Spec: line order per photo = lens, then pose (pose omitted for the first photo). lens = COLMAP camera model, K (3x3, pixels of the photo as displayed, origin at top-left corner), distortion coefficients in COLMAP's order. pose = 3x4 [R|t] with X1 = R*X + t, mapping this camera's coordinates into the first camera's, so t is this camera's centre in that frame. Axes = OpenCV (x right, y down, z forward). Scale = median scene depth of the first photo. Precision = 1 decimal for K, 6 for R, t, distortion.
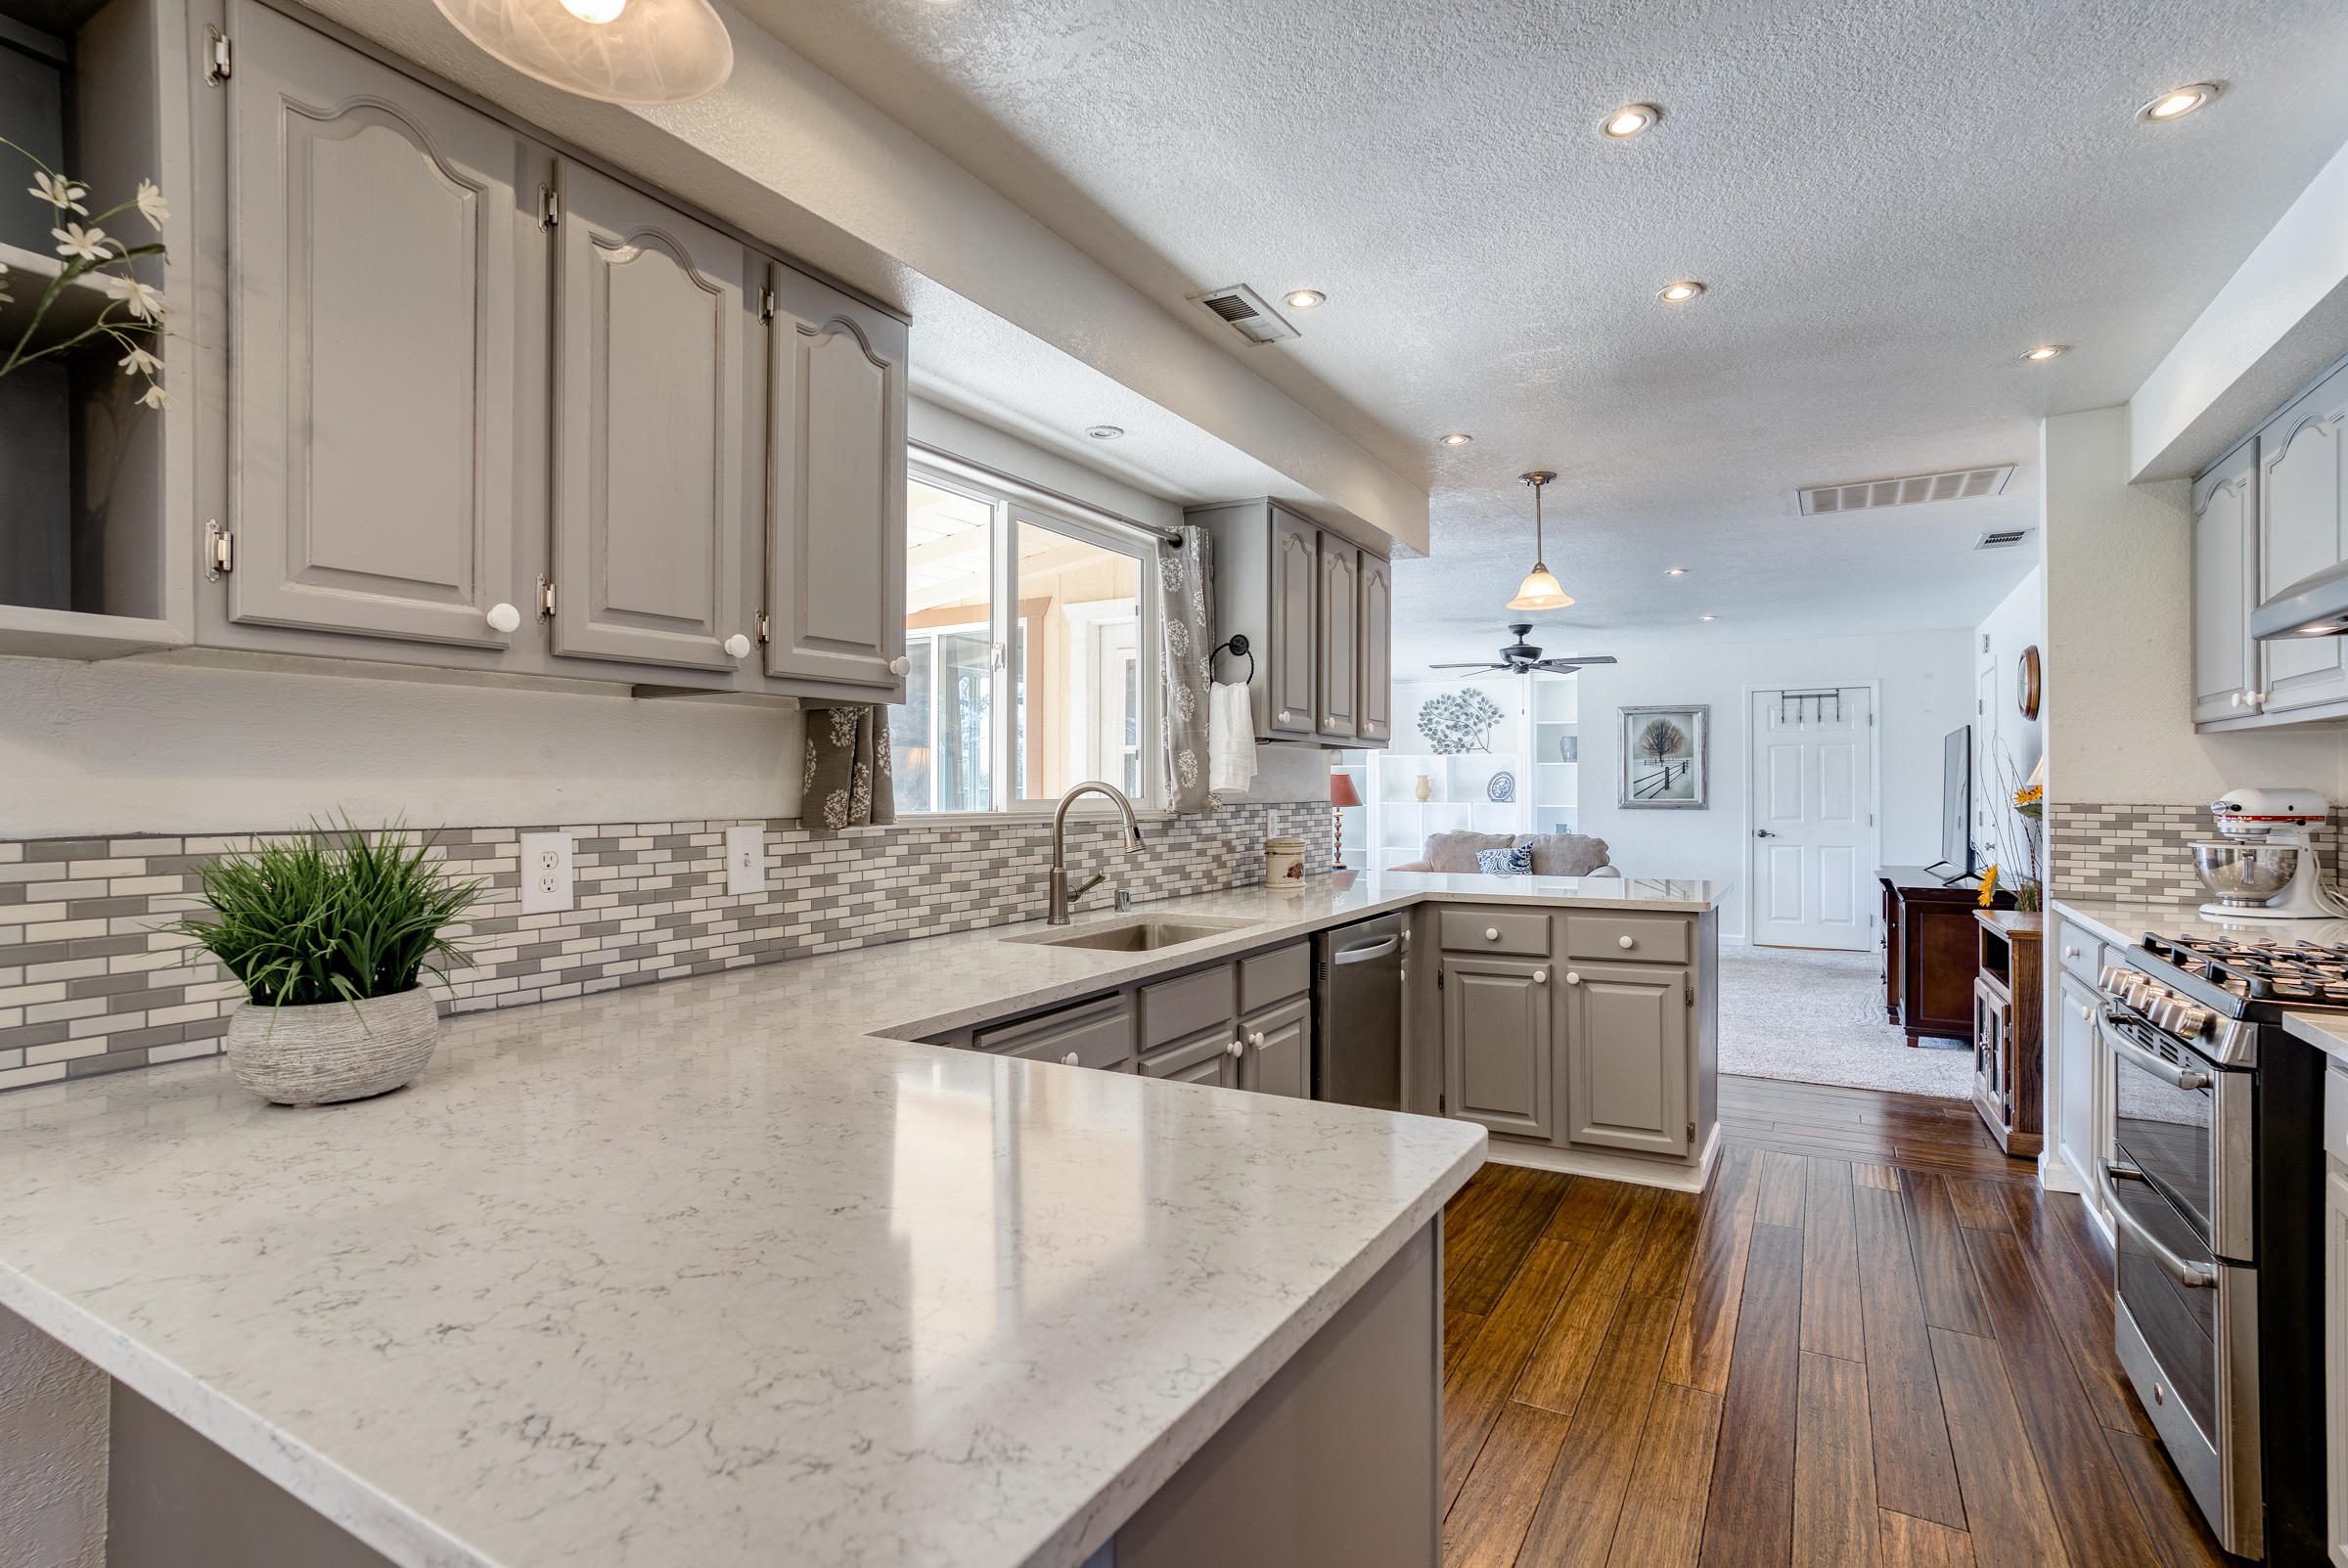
lens RADIAL K [[1166.2, 0, 1174.0], [0, 1166.2, 784.0], [0, 0, 1]] dist [-0.004621, 0.000209]
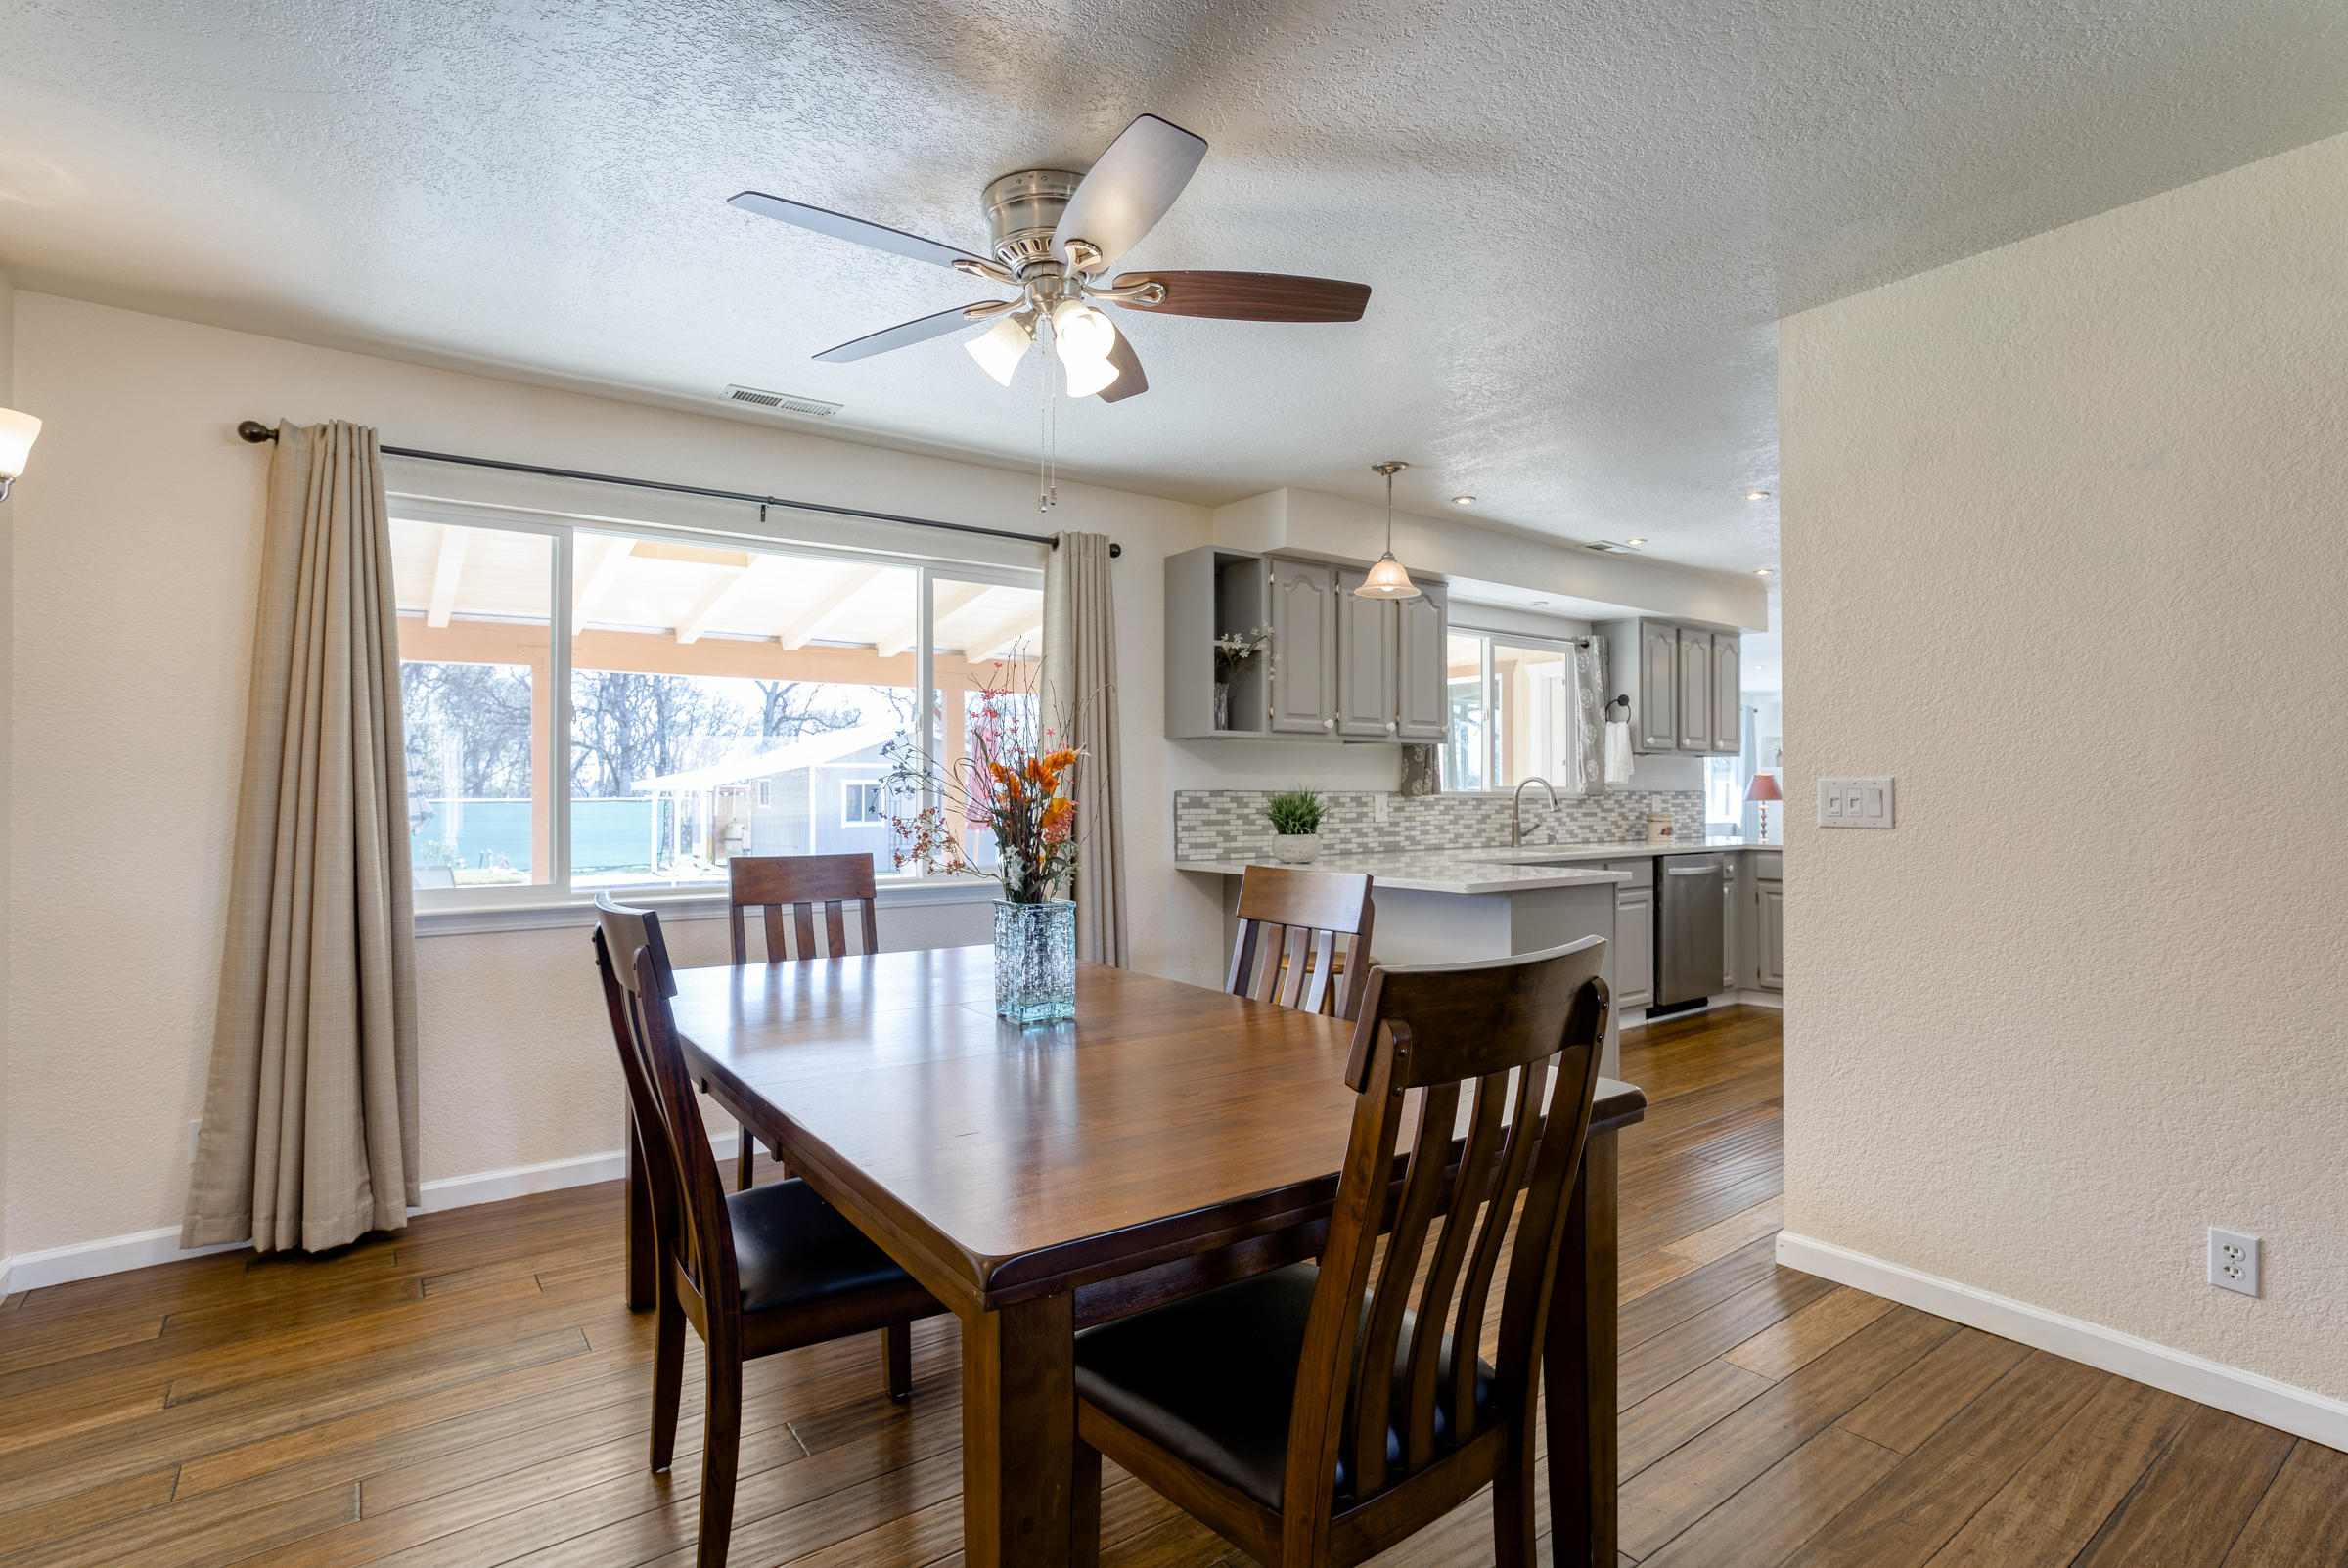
lens RADIAL K [[1098.5, 0, 1174.0], [0, 1098.5, 784.0], [0, 0, 1]] dist [-0.067426, 0.000143]
pose [[0.910288, -0.003050, -0.413964, 0.123315], [0.000872, 0.999985, -0.005452, 0.017142], [0.413975, 0.004602, 0.910277, -0.826965]]
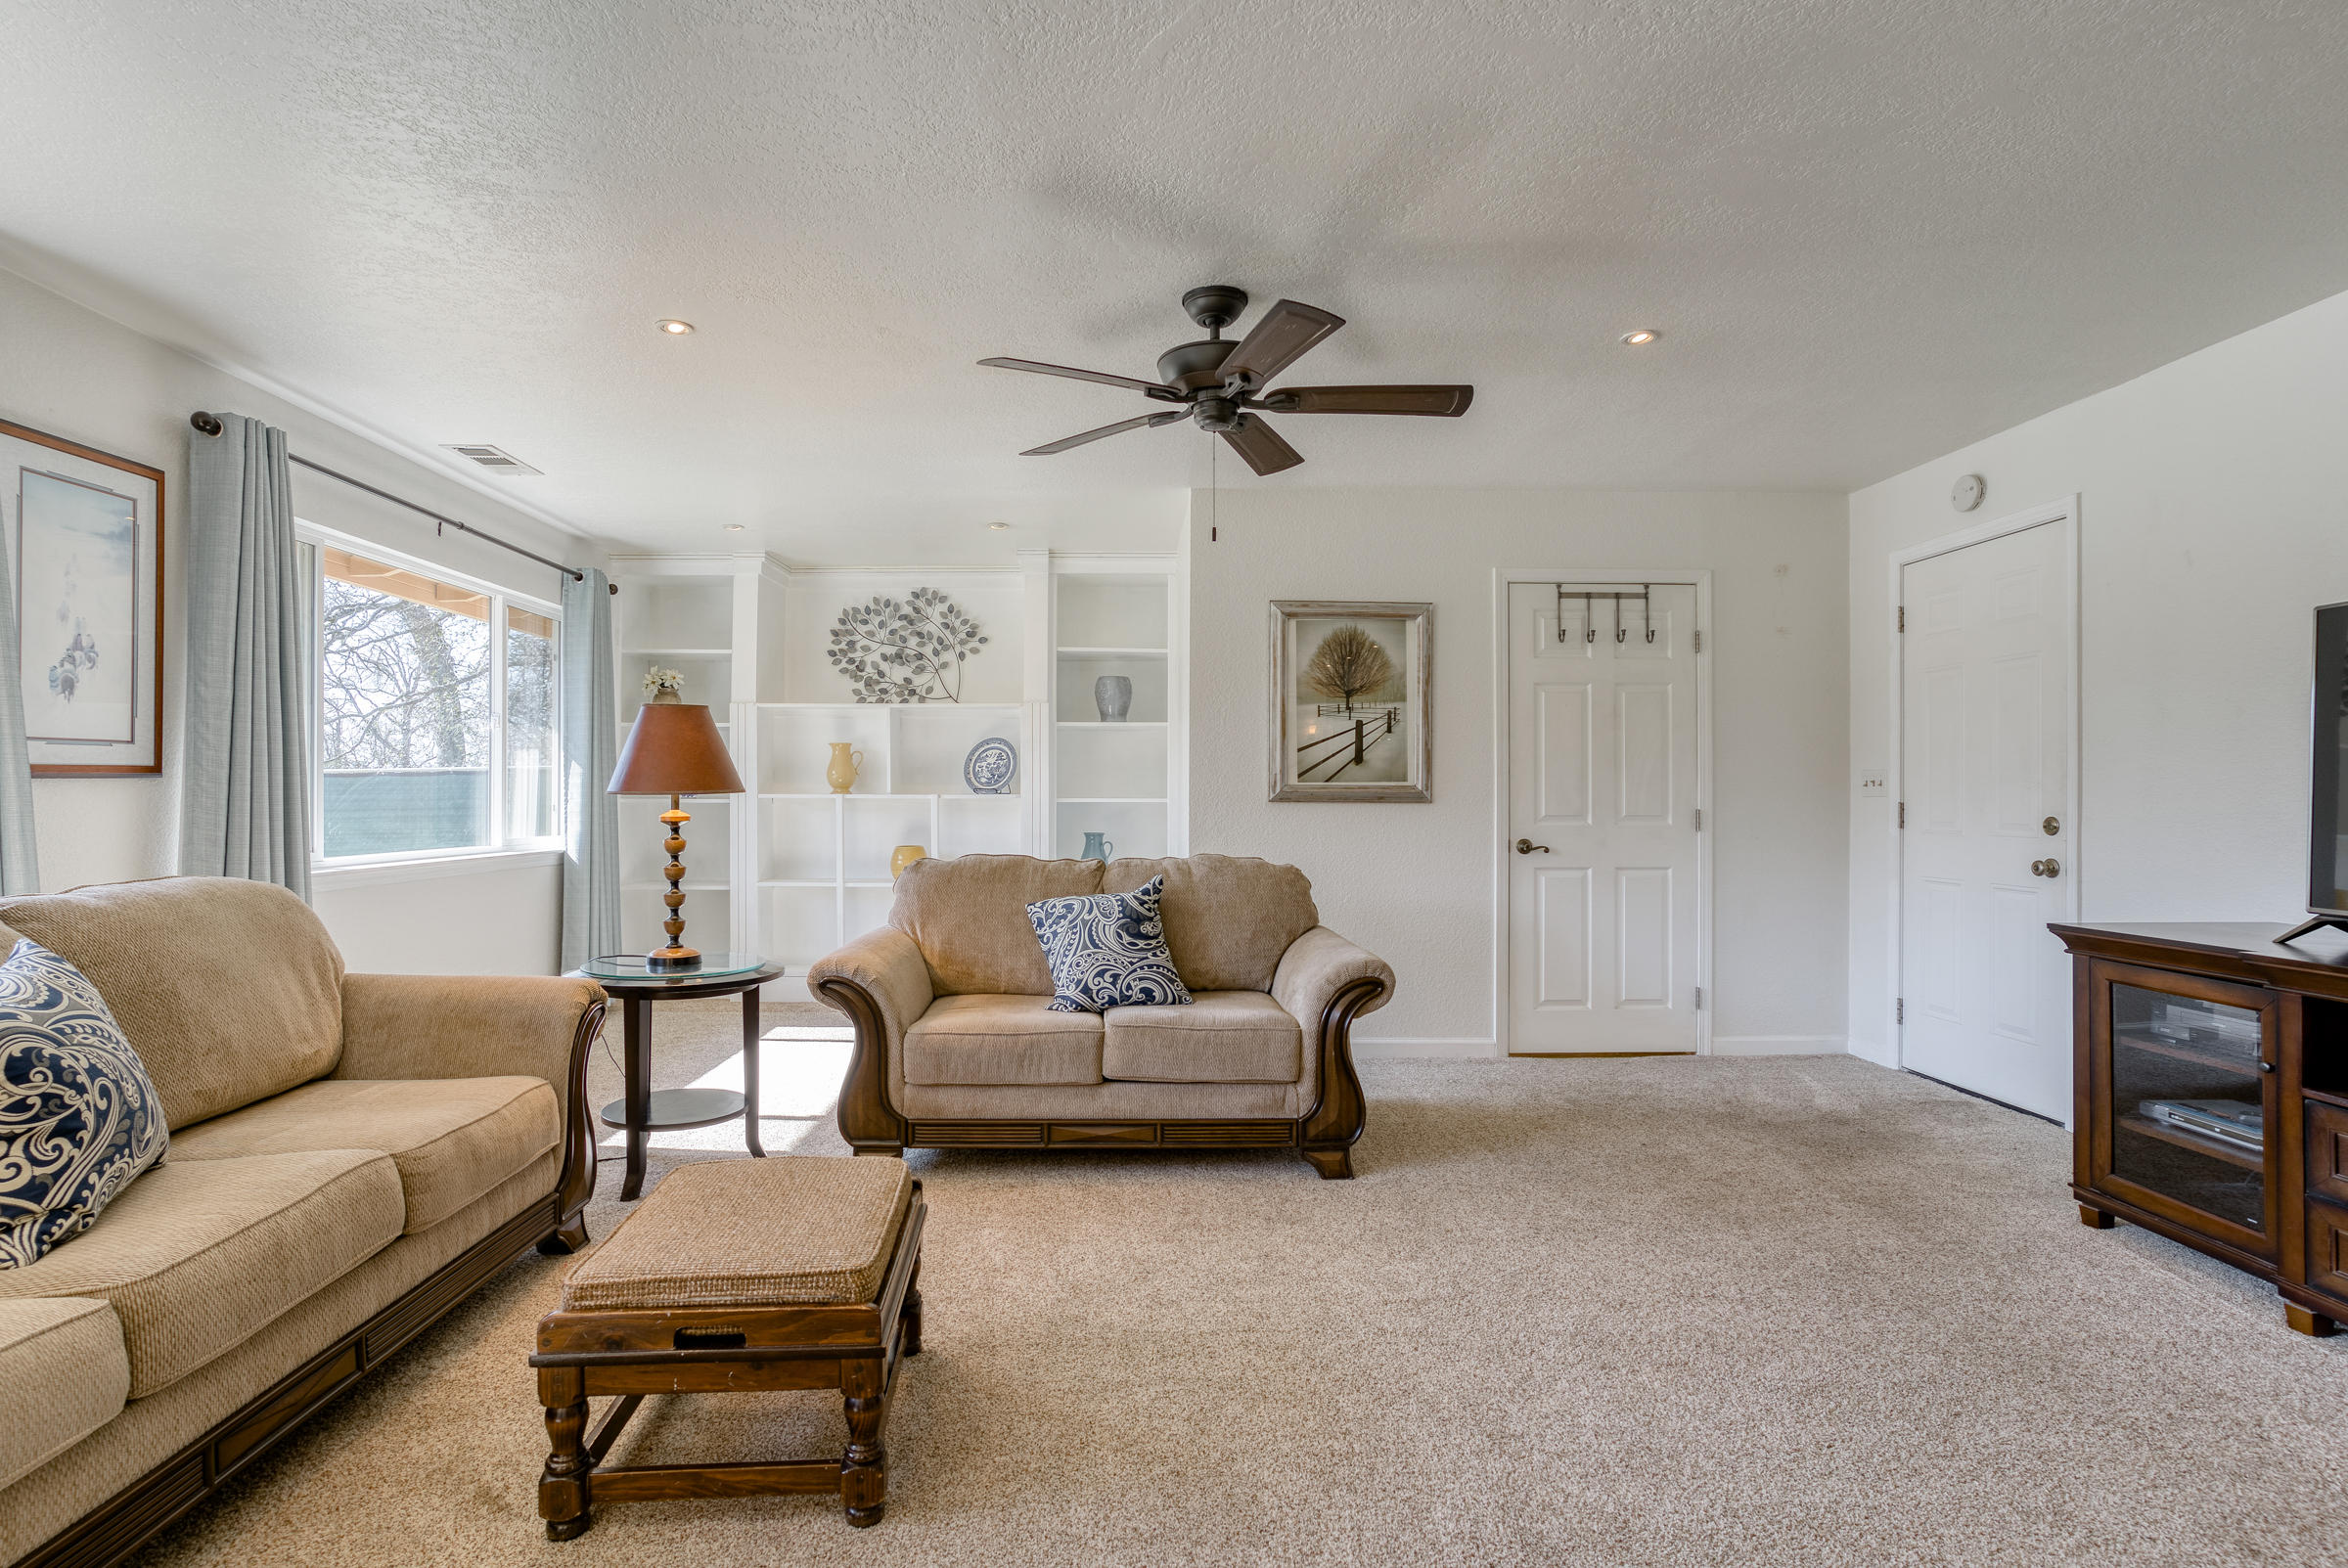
lens RADIAL K [[1098.5, 0, 1174.0], [0, 1098.5, 784.0], [0, 0, 1]] dist [-0.067426, 0.000143]
pose [[0.840089, 0.010281, 0.542350, 0.234612], [-0.006877, 0.999942, -0.008301, 0.047647], [-0.542404, 0.003244, 0.840111, 1.641699]]
